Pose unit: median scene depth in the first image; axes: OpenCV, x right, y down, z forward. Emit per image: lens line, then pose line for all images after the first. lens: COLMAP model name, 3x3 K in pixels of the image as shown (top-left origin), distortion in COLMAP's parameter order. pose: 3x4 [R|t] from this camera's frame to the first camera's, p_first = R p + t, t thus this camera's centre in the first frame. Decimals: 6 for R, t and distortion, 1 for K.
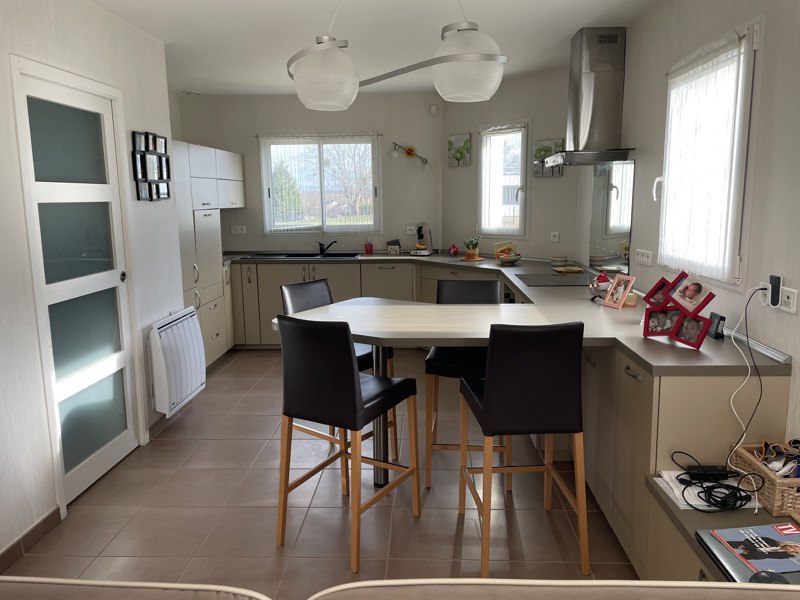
lens RADIAL K [[601.5, 0, 400.8], [0, 601.5, 299.8], [0, 0, 1]] dist [0.006336, 0.000204]
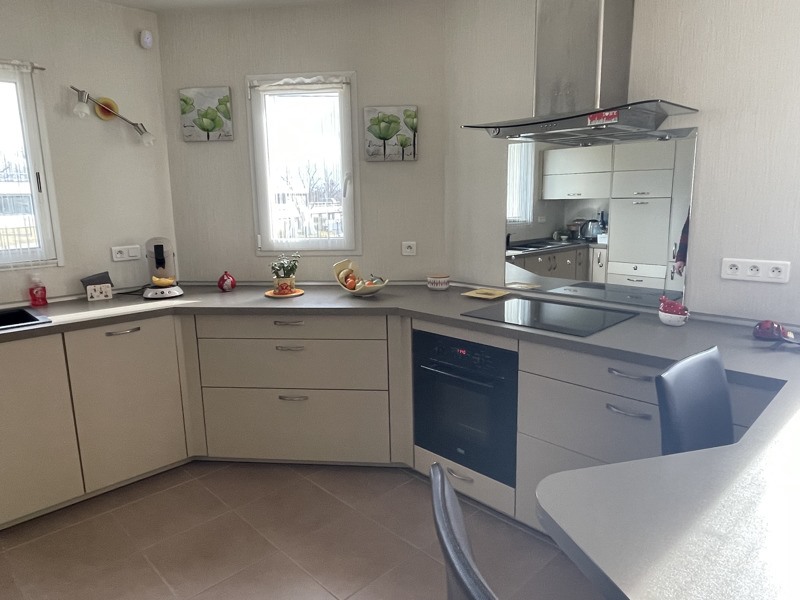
lens RADIAL K [[537.2, 0, 400.7], [0, 537.2, 297.7], [0, 0, 1]] dist [-0.011621, -0.003155]
pose [[0.680997, -0.132226, 0.720249, -0.178108], [0.130020, 0.989768, 0.058771, -0.074618], [-0.720651, 0.053623, 0.691222, 0.503466]]
